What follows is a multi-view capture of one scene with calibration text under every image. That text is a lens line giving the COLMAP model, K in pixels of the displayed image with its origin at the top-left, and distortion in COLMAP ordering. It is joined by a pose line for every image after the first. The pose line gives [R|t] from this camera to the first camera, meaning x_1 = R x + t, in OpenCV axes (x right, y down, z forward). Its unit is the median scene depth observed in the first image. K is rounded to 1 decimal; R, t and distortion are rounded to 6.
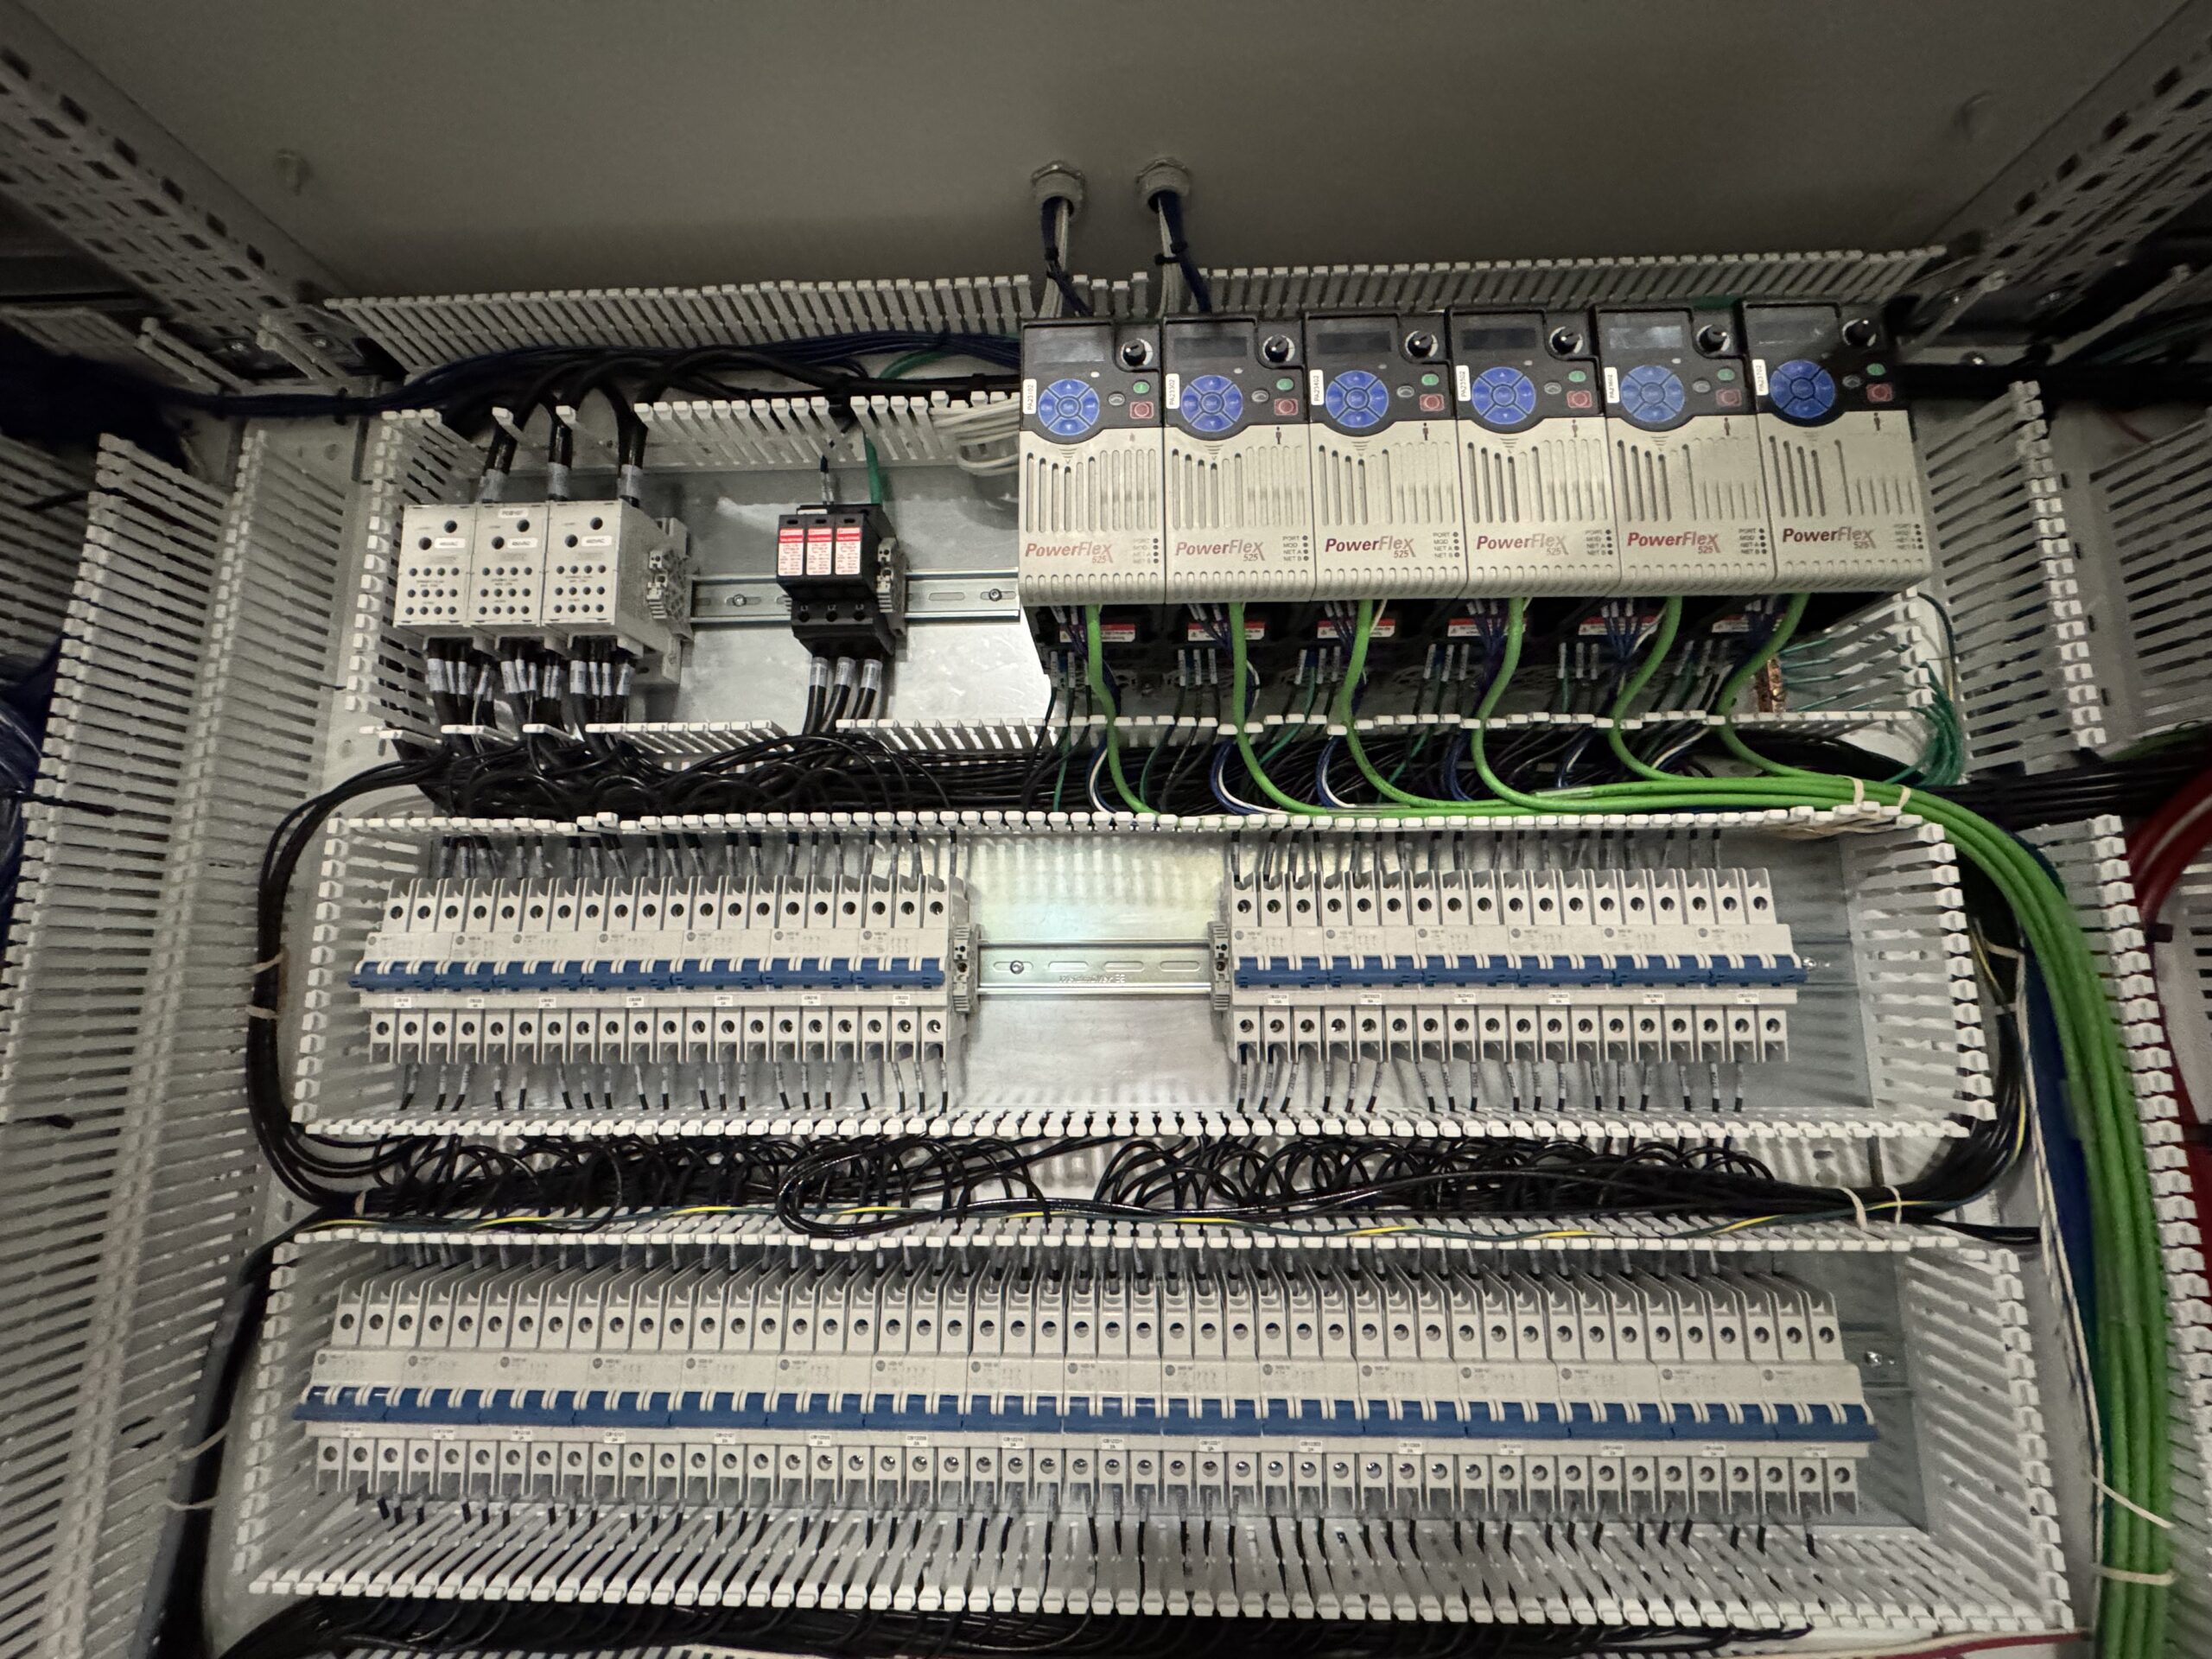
lens RADIAL K [[882.1, 0, 1103.8], [0, 882.1, 830.1], [0, 0, 1]] dist [0.000079, 0.000147]
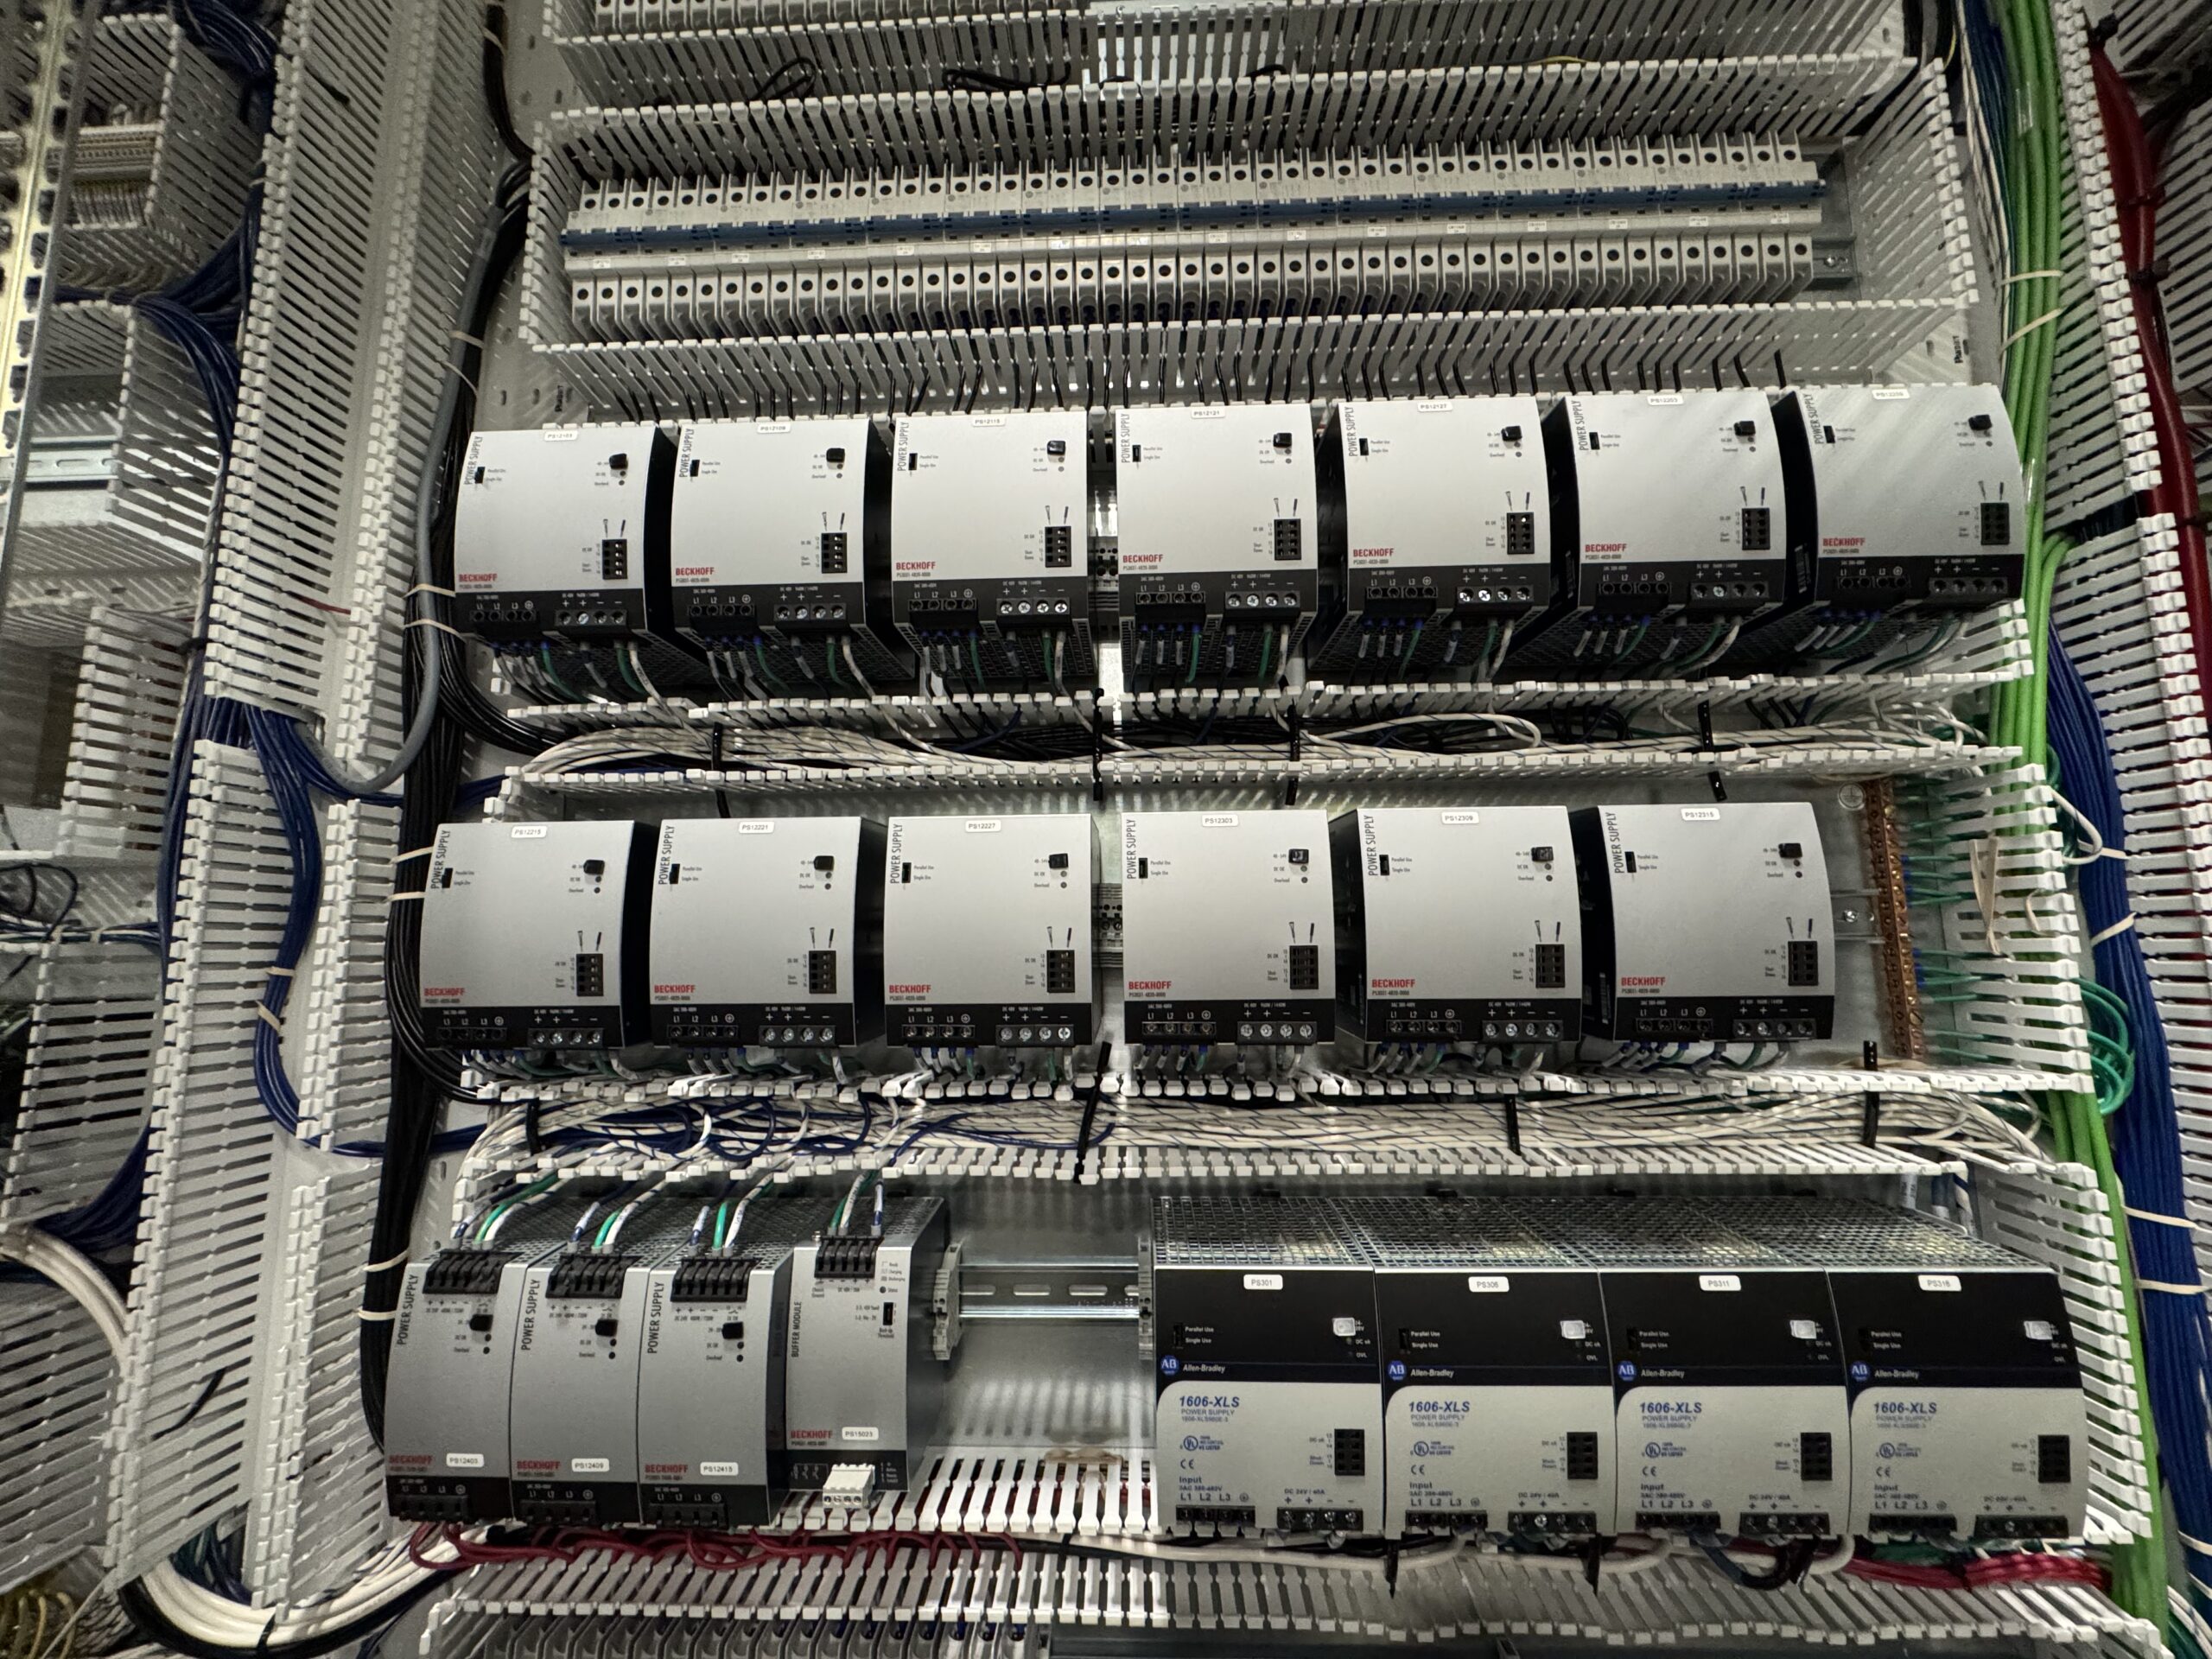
lens RADIAL K [[882.1, 0, 1103.8], [0, 882.1, 830.1], [0, 0, 1]] dist [0.000079, 0.000147]
pose [[0.999964, -0.008418, -0.000561, -0.138128], [0.008429, 0.999619, 0.026279, 1.321235], [0.000340, -0.026283, 0.999654, -0.238892]]
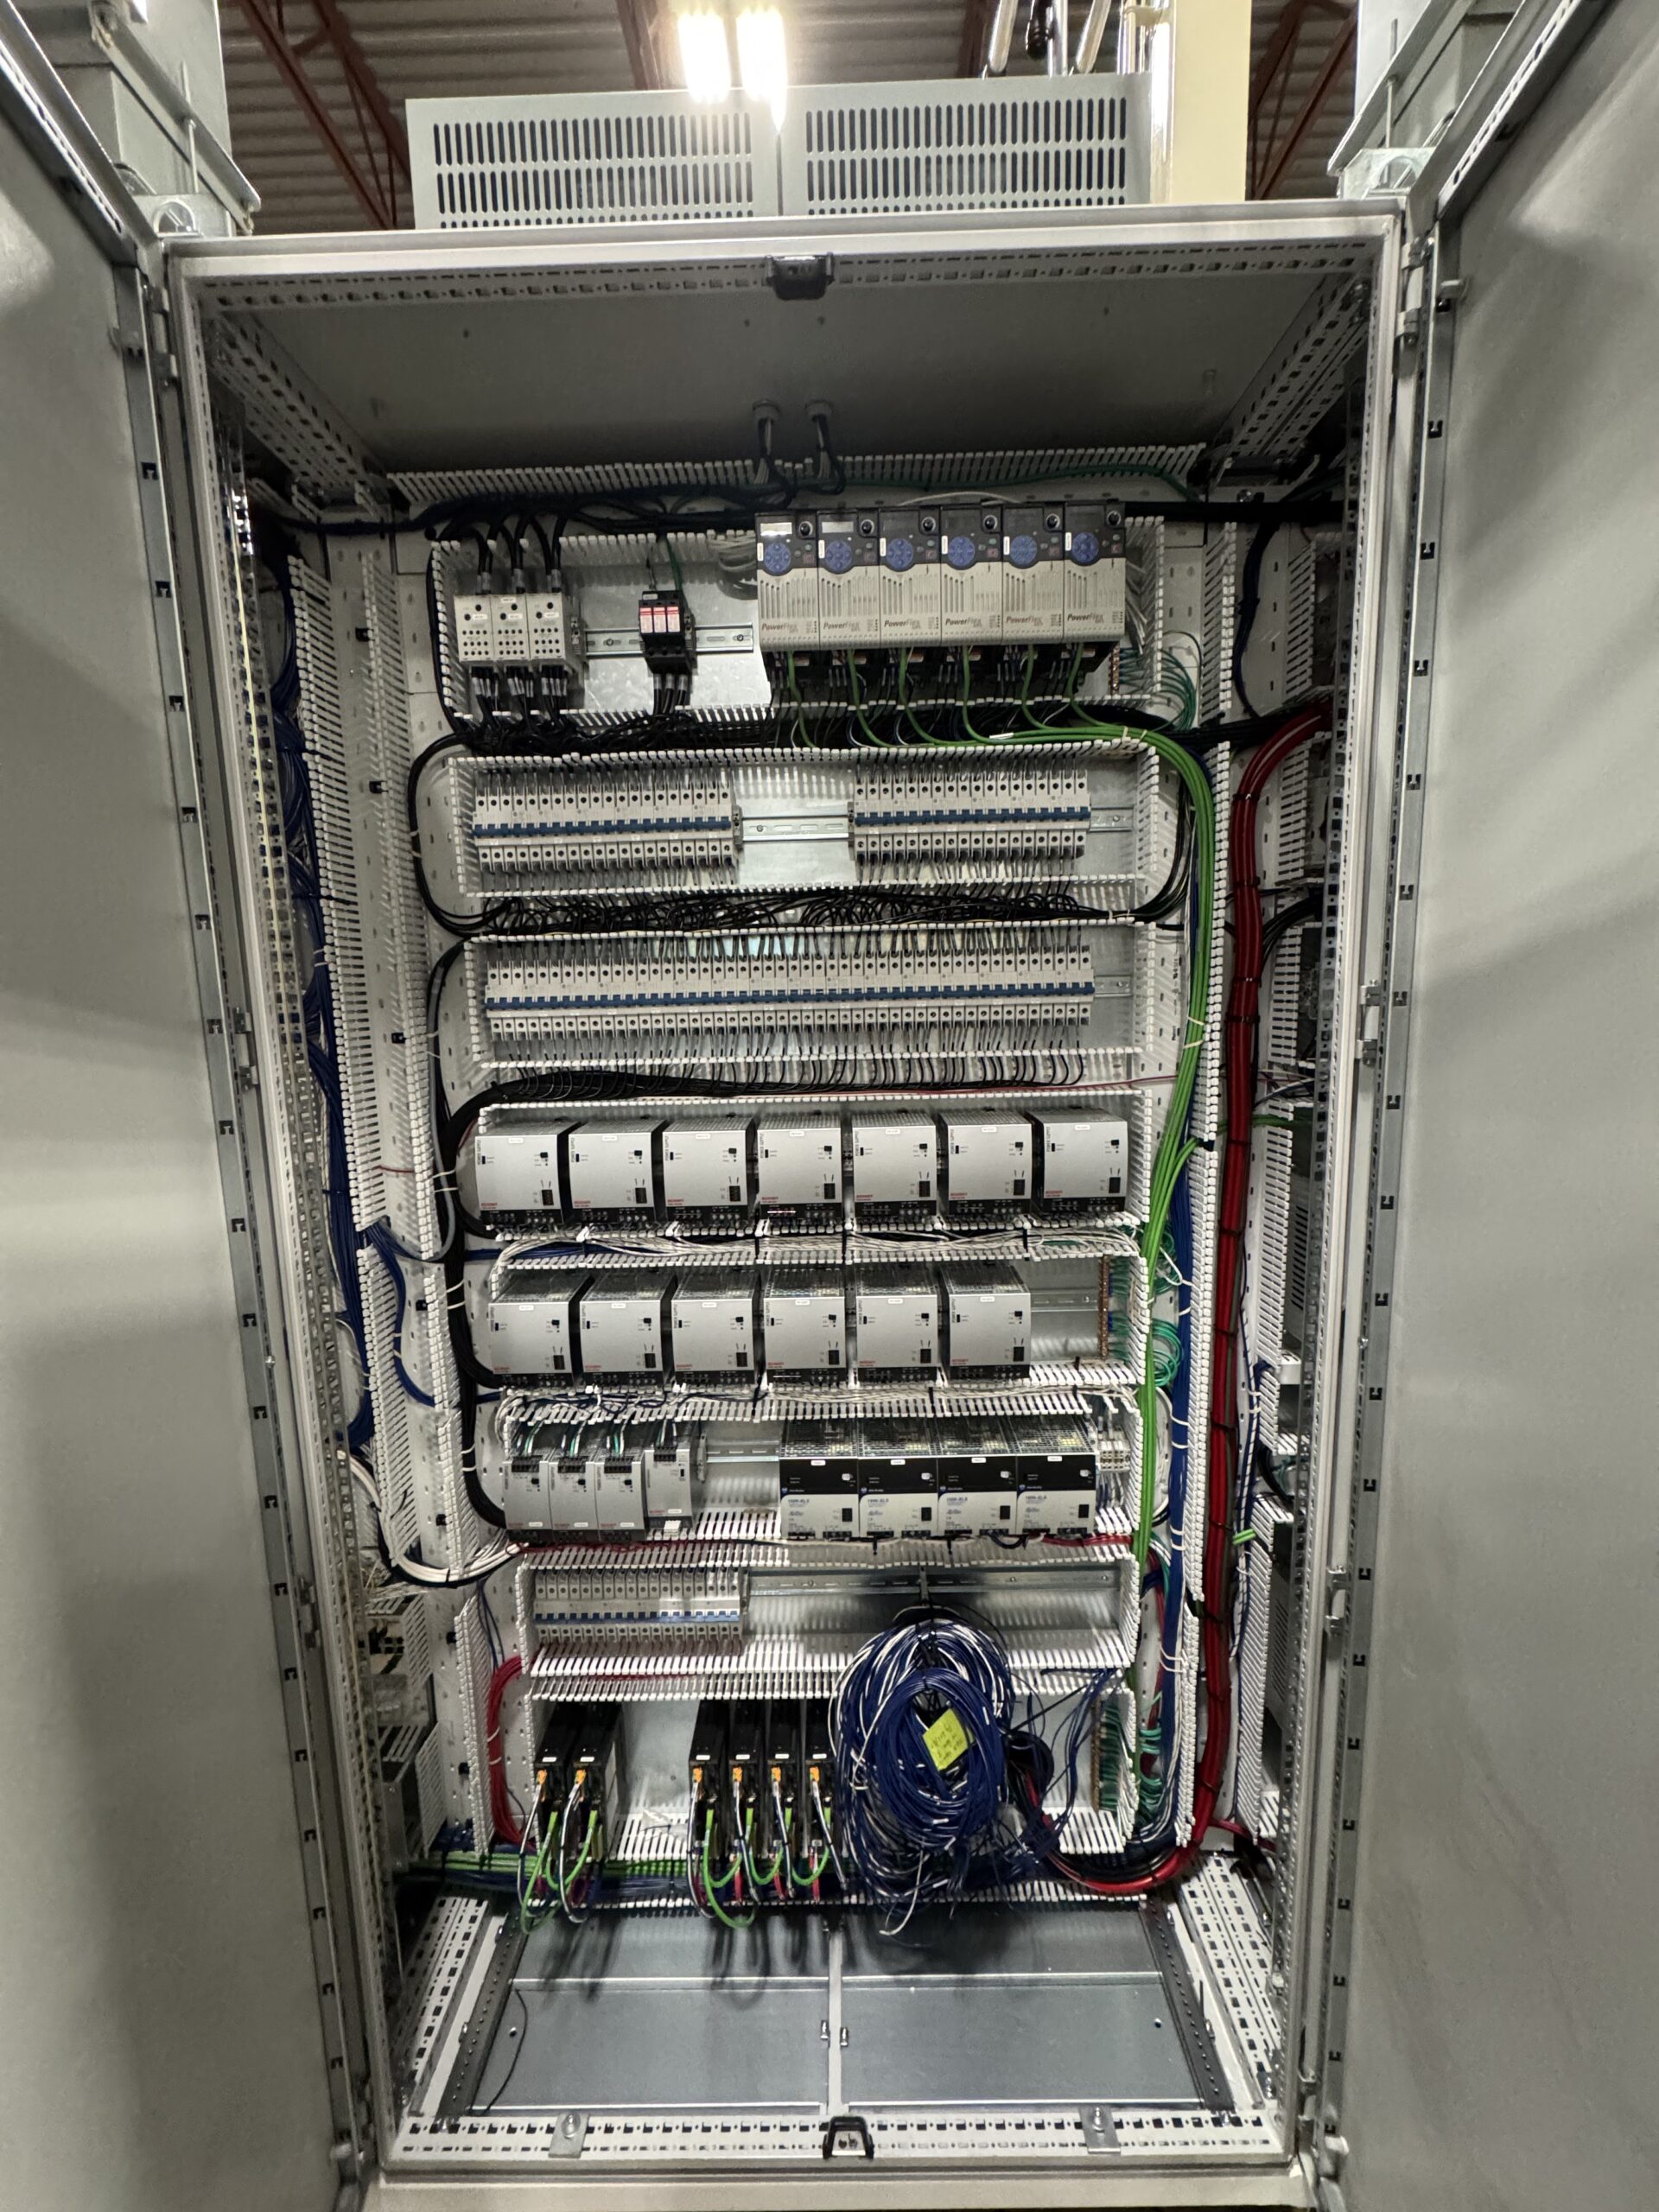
lens RADIAL K [[882.1, 0, 829.5], [0, 882.1, 1106.0], [0, 0, 1]] dist [0.000079, 0.000147]
pose [[0.999500, -0.024238, 0.020319, 0.013530], [0.017545, 0.959420, 0.281435, 0.216783], [-0.026316, -0.280938, 0.959365, -1.382606]]
